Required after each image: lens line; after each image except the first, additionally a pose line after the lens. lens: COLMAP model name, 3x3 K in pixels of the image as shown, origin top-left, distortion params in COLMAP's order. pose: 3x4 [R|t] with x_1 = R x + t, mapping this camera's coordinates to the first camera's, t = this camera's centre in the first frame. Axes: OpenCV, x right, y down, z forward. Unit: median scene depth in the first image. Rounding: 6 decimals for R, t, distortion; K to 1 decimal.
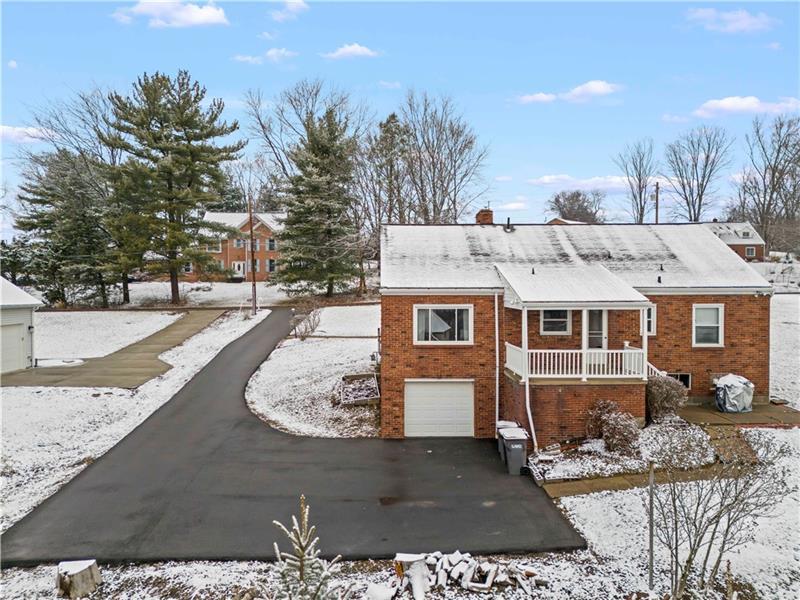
lens RADIAL K [[589.0, 0, 397.0], [0, 589.0, 304.0], [0, 0, 1]] dist [0.052292, -0.007491]
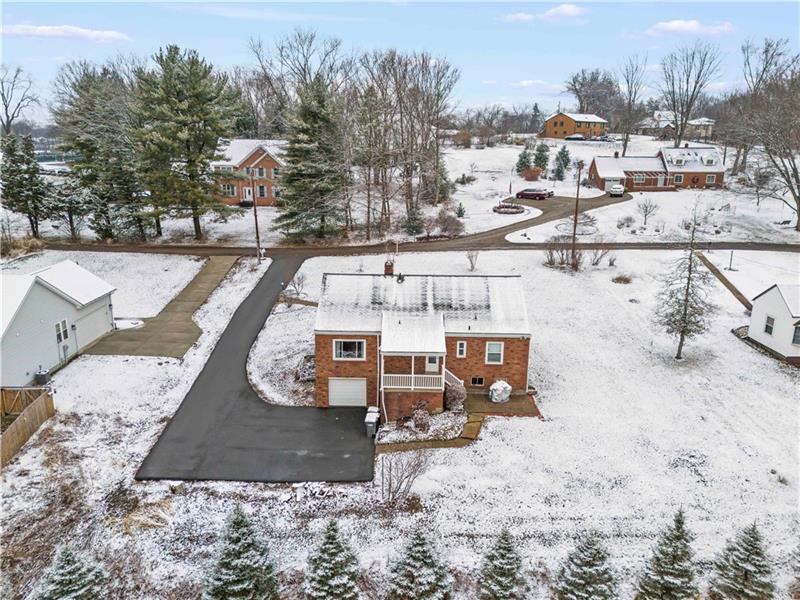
lens RADIAL K [[614.8, 0, 400.0], [0, 614.8, 300.0], [0, 0, 1]] dist [0.073276, -0.003906]
pose [[0.998849, 0.027573, -0.039257, 0.303793], [-0.017420, 0.970928, 0.238736, -0.568277], [0.044698, -0.237777, 0.970291, -0.802942]]
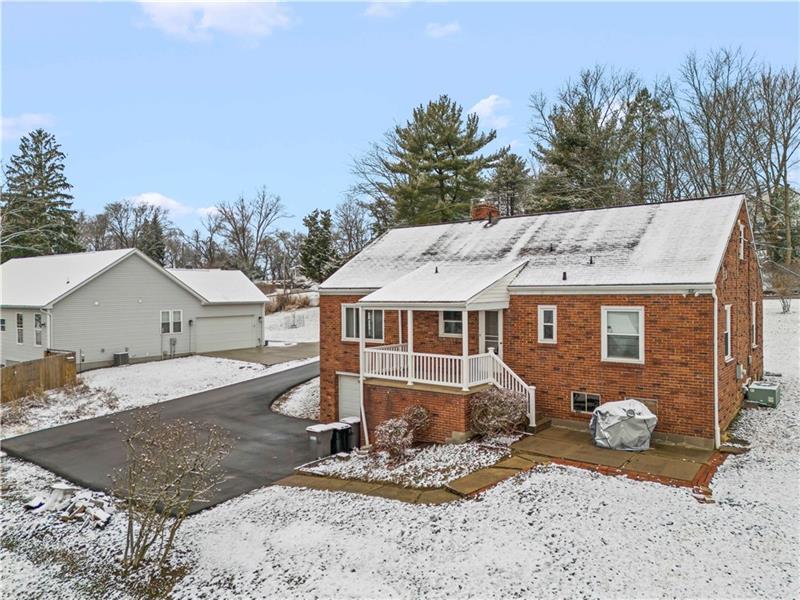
lens RADIAL K [[589.0, 0, 397.0], [0, 589.0, 304.0], [0, 0, 1]] dist [0.052292, -0.007491]
pose [[0.768104, 0.010371, -0.640242, 0.791711], [-0.010526, 0.999938, 0.003570, -0.002956], [0.640239, 0.003997, 0.768165, 0.228857]]
